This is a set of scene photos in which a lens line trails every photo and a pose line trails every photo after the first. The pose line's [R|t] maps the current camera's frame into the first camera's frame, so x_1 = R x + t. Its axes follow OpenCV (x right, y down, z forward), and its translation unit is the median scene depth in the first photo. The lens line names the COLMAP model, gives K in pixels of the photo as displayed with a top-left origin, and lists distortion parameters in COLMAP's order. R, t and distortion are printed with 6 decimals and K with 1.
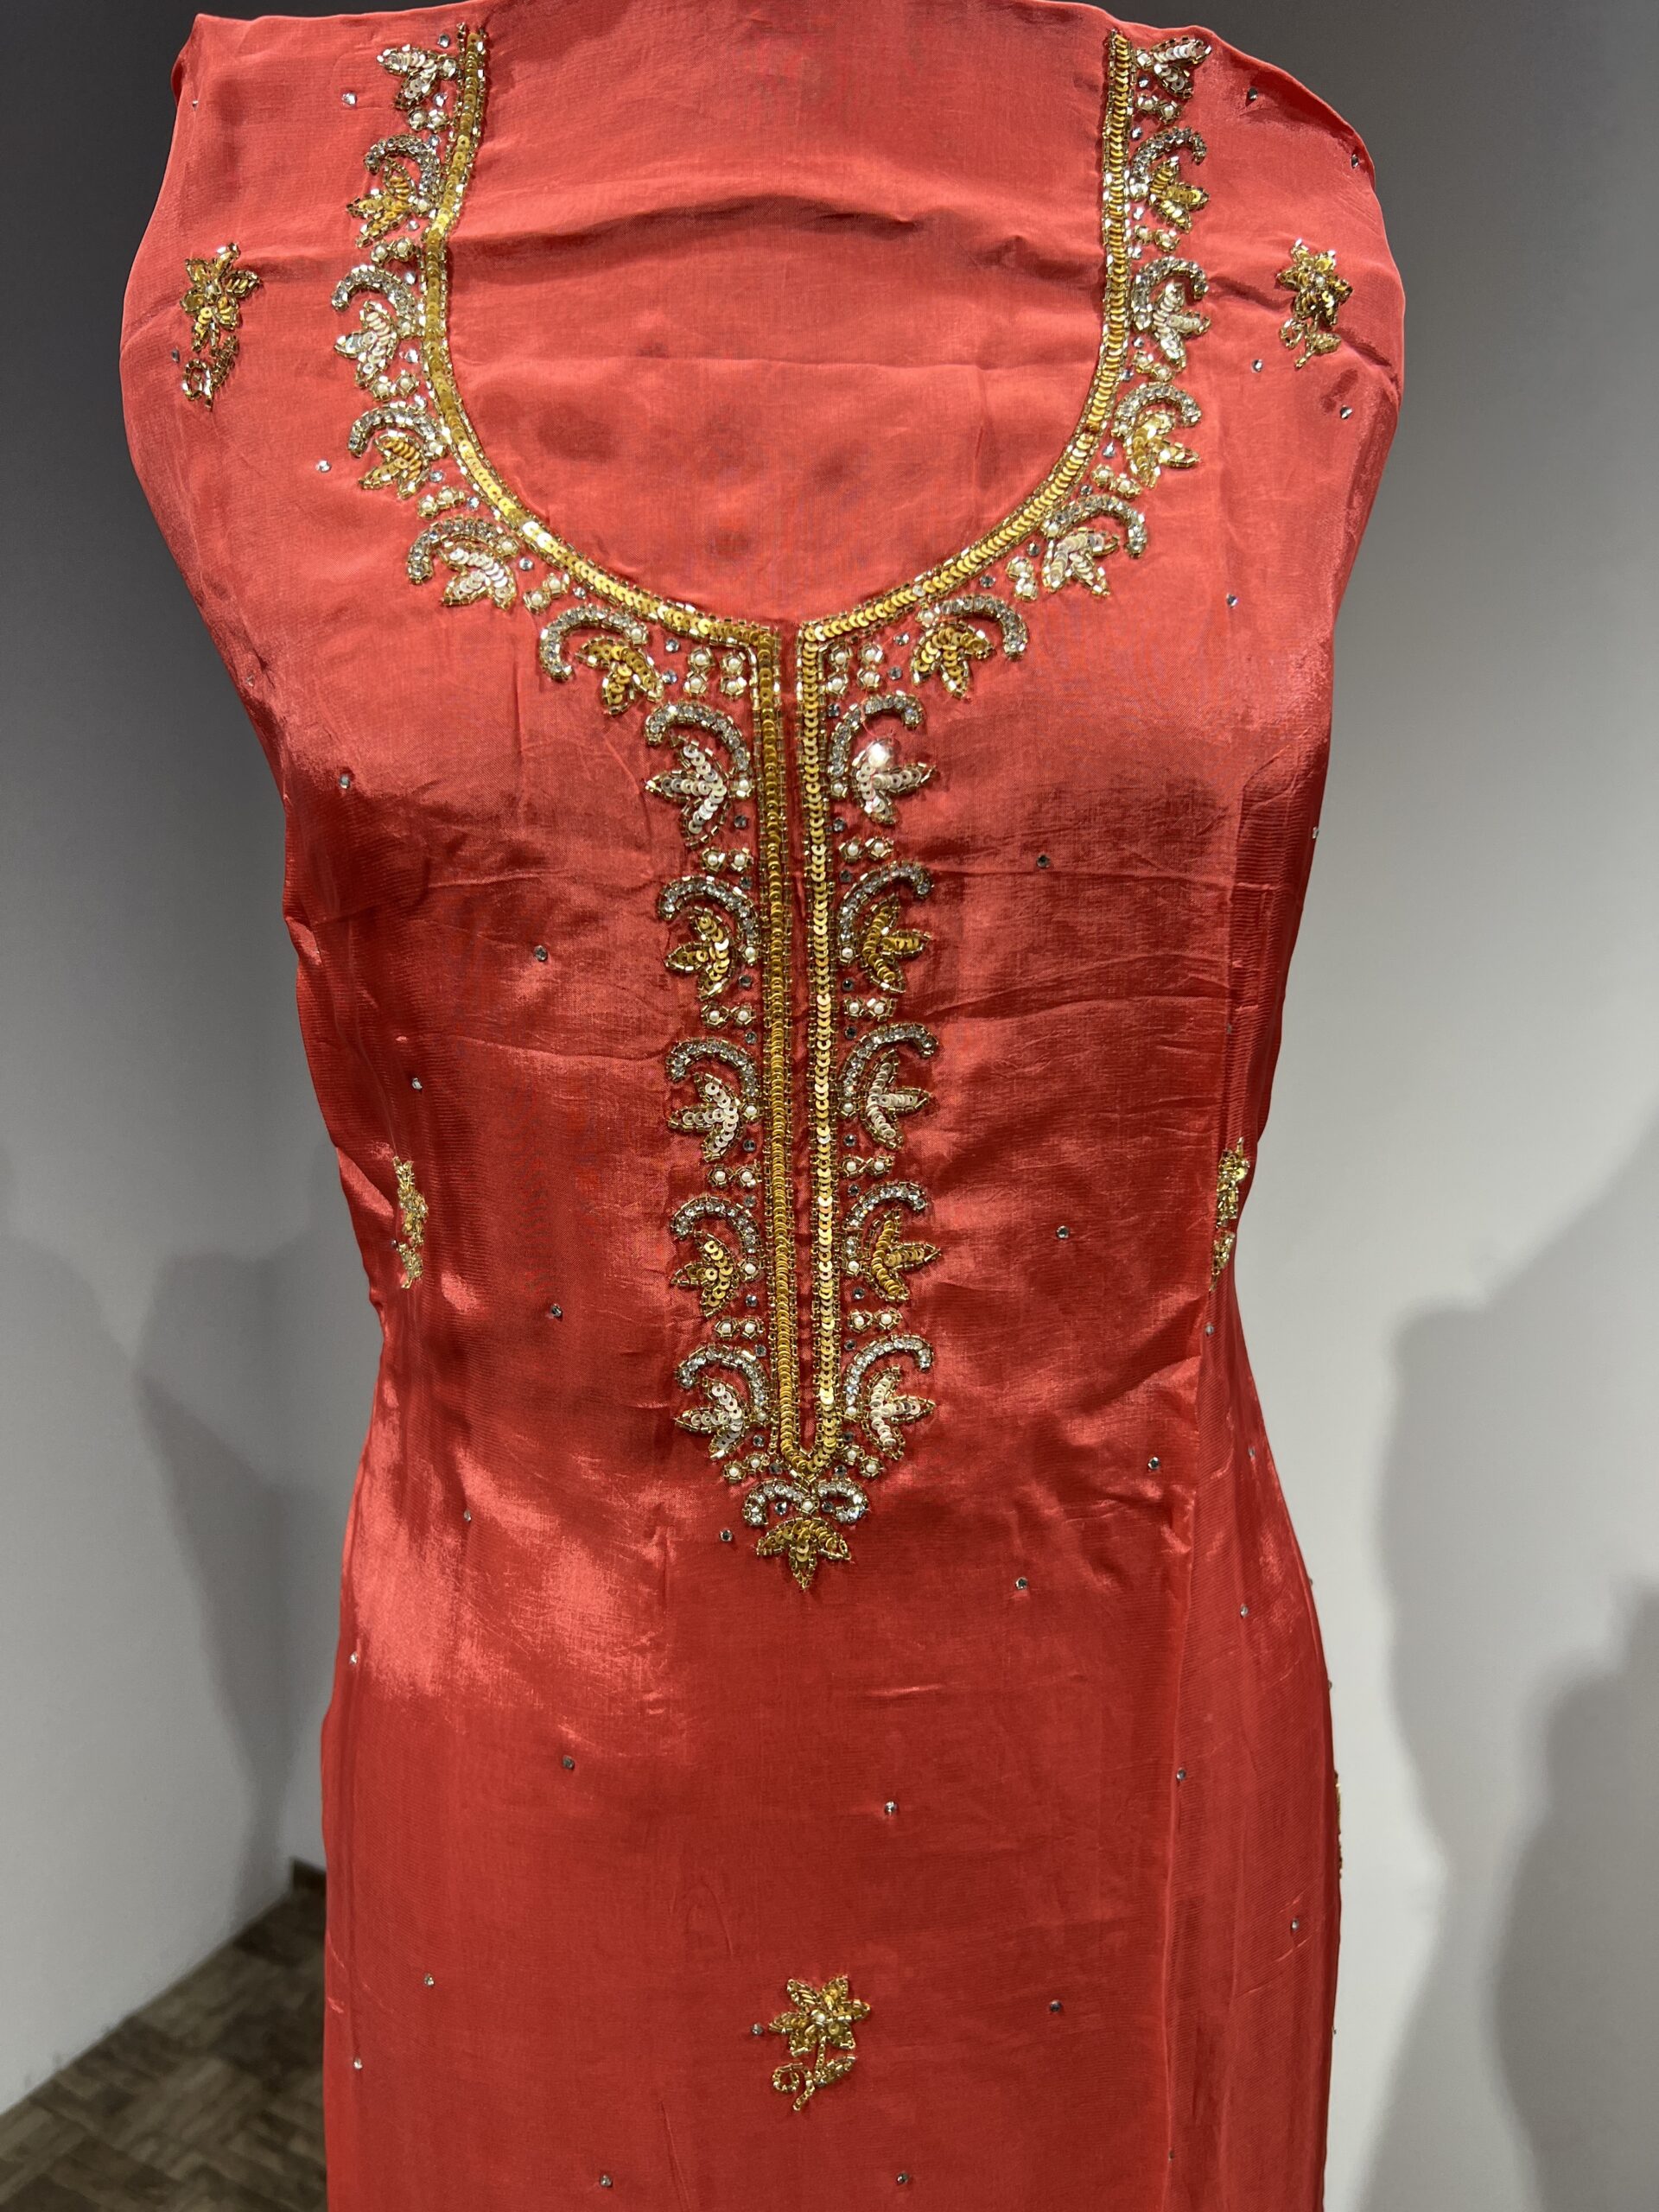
lens RADIAL K [[1692.4, 0, 820.7], [0, 1692.4, 1146.6], [0, 0, 1]] dist [0.048732, -0.065829]
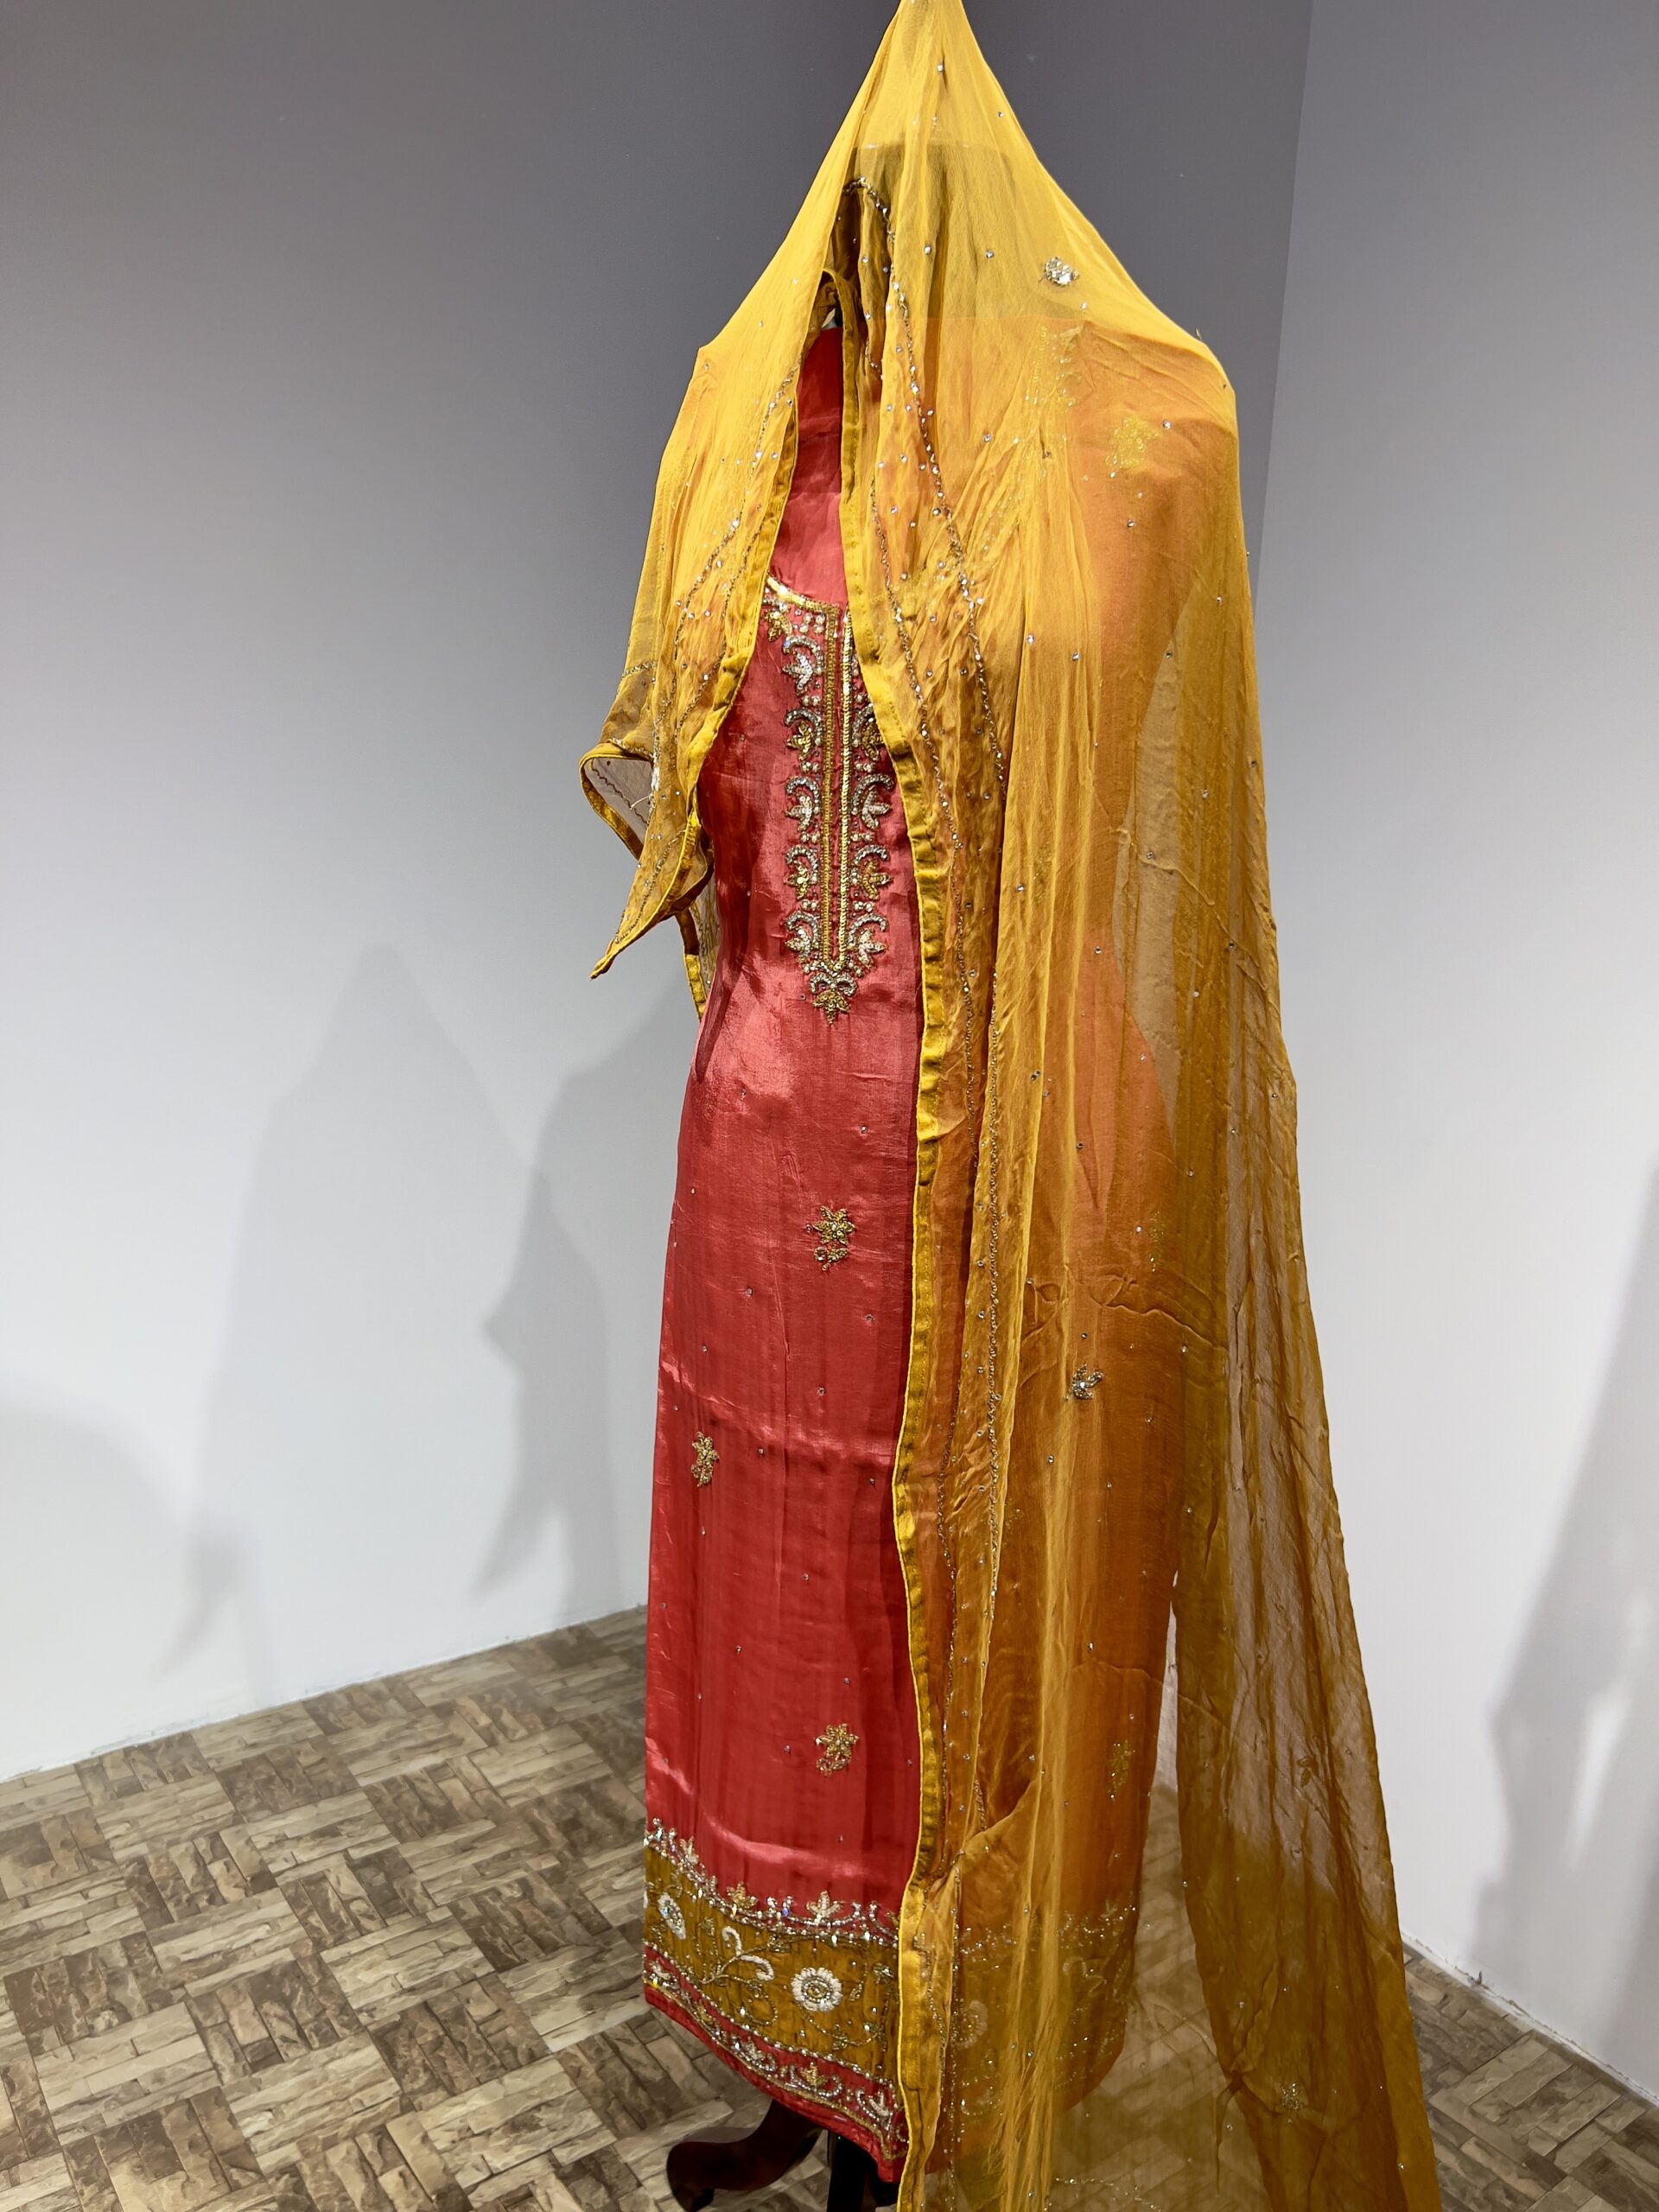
lens RADIAL K [[1692.4, 0, 812.4], [0, 1692.4, 1135.6], [0, 0, 1]] dist [0.048732, -0.065829]
pose [[0.884454, 0.124379, -0.449746, 1.051504], [-0.119811, 0.992041, 0.038737, 0.332904], [0.450984, 0.019624, 0.892316, -1.096881]]
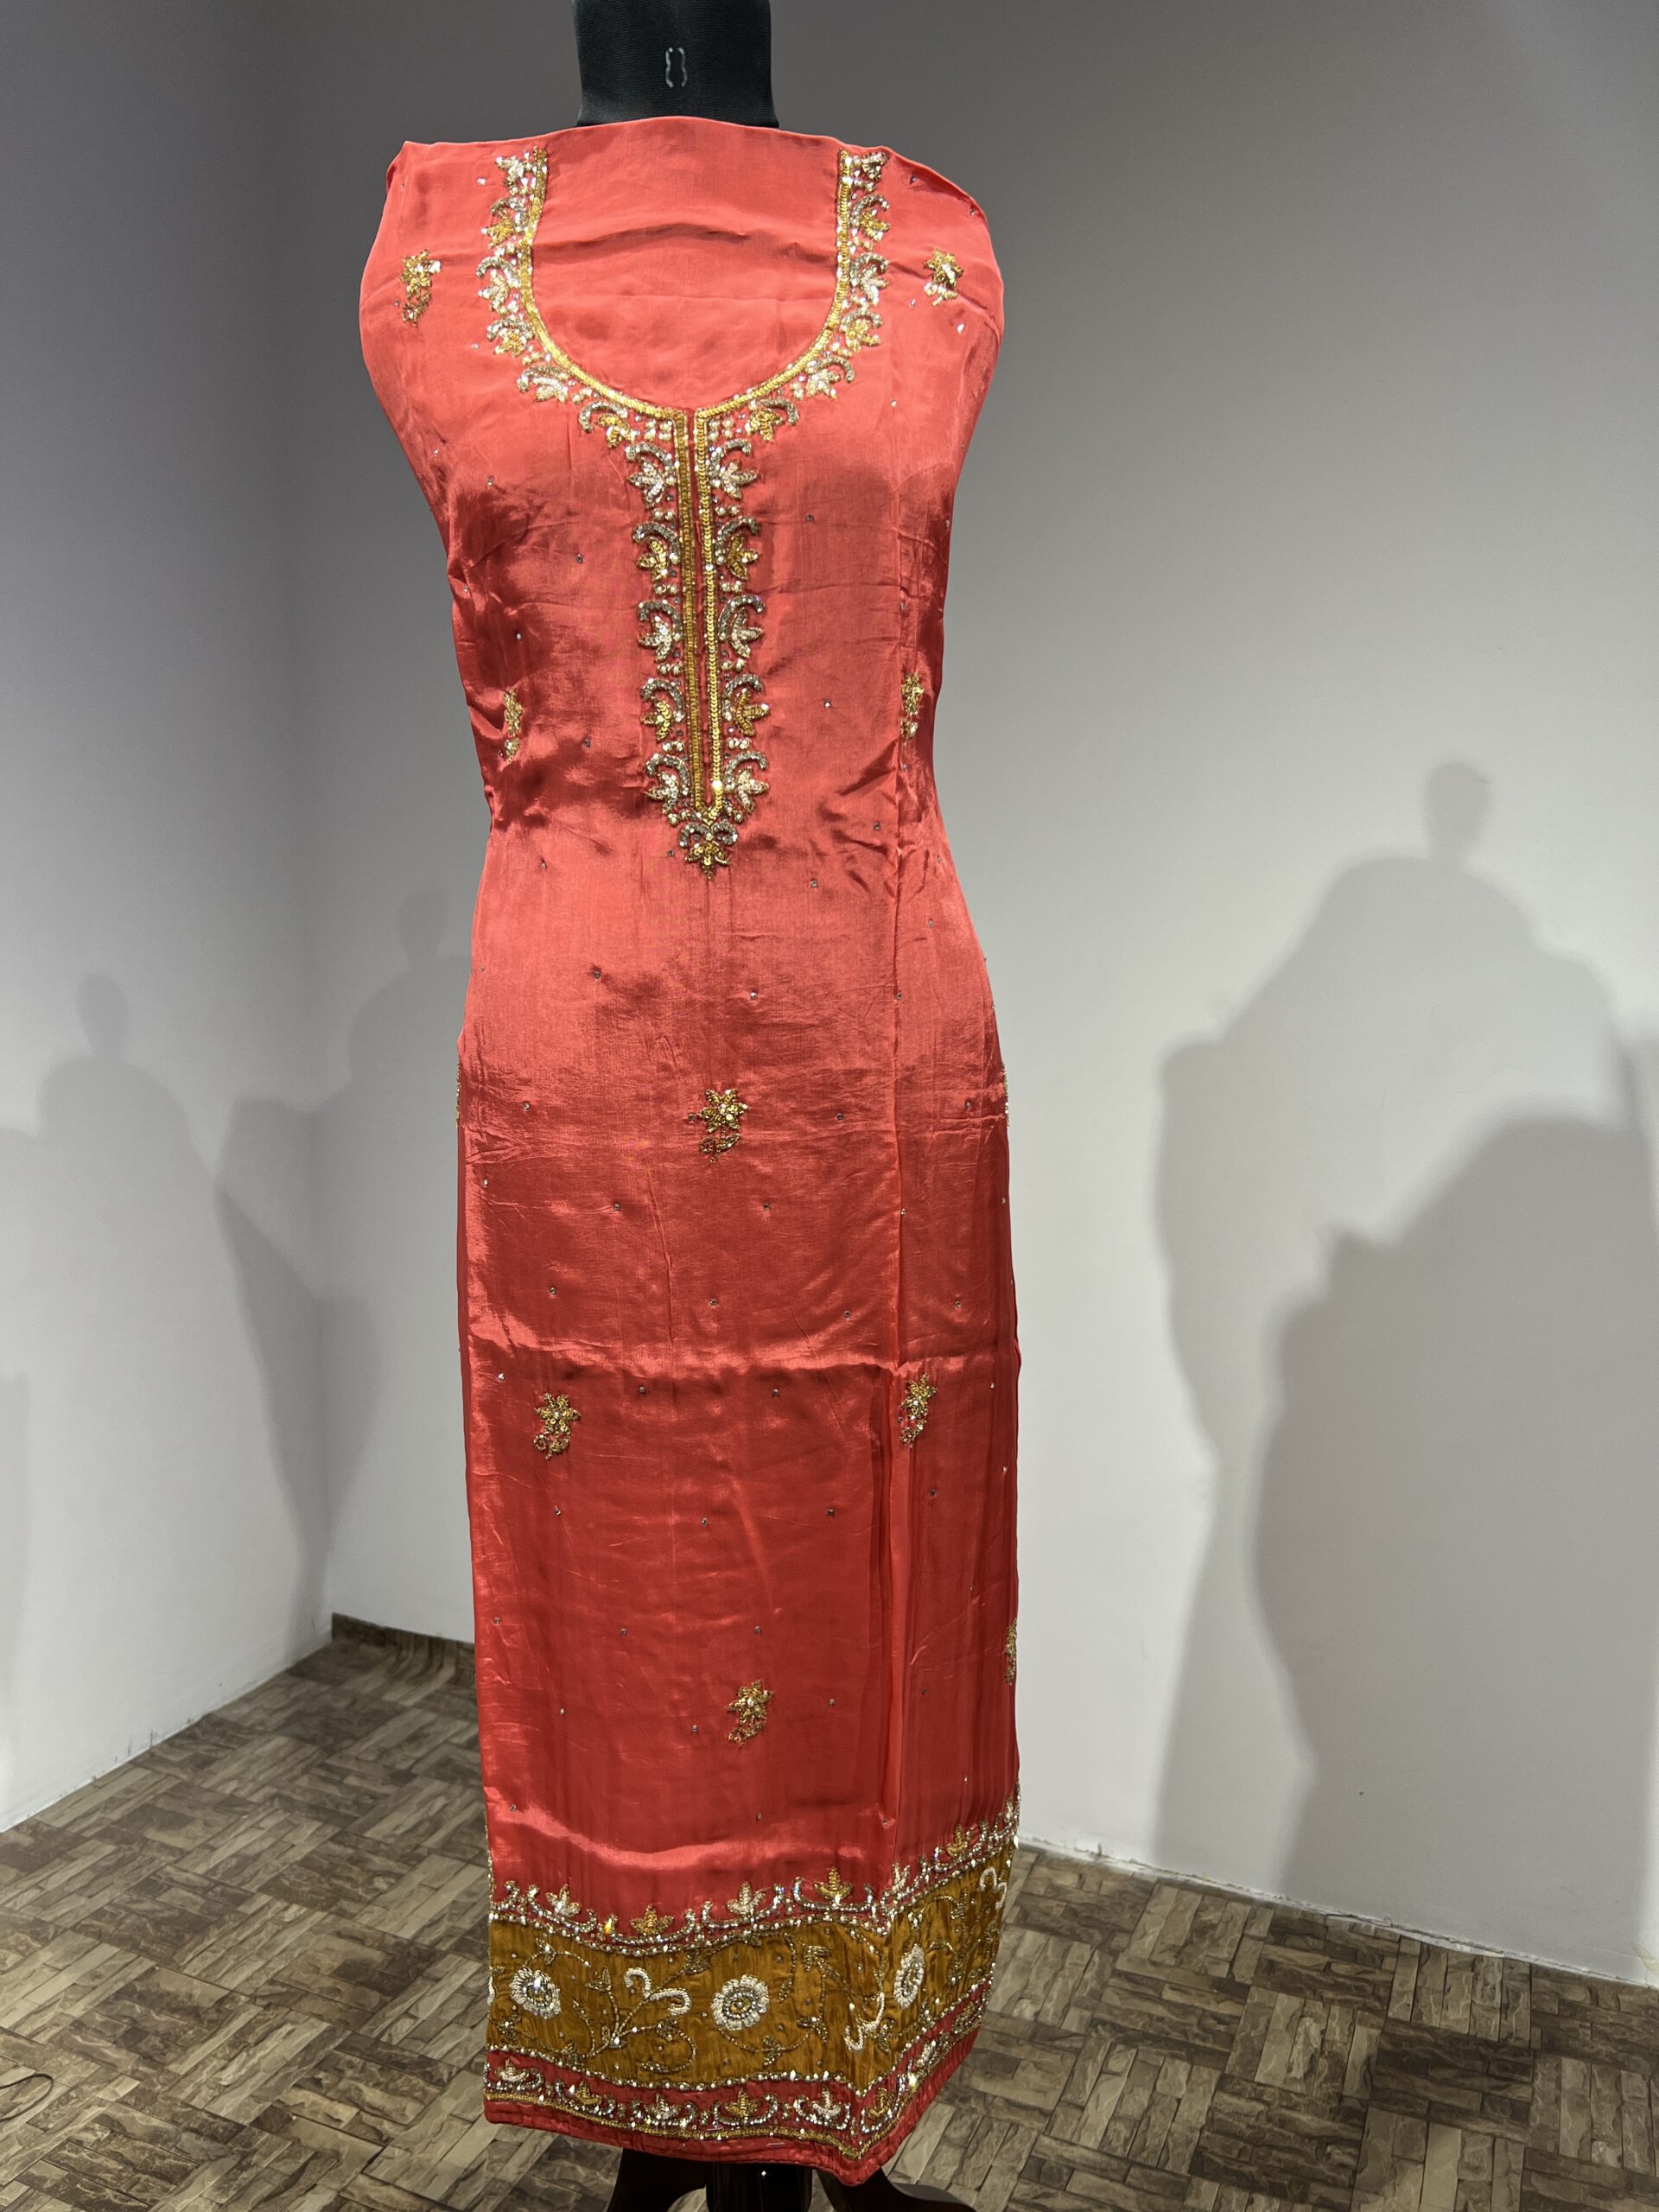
lens RADIAL K [[1692.4, 0, 831.9], [0, 1692.4, 1137.1], [0, 0, 1]] dist [0.048732, -0.065829]
pose [[0.999489, -0.018153, 0.026313, 0.083138], [0.019416, 0.998632, -0.048557, 0.696877], [-0.025396, 0.049043, 0.998474, -1.092200]]
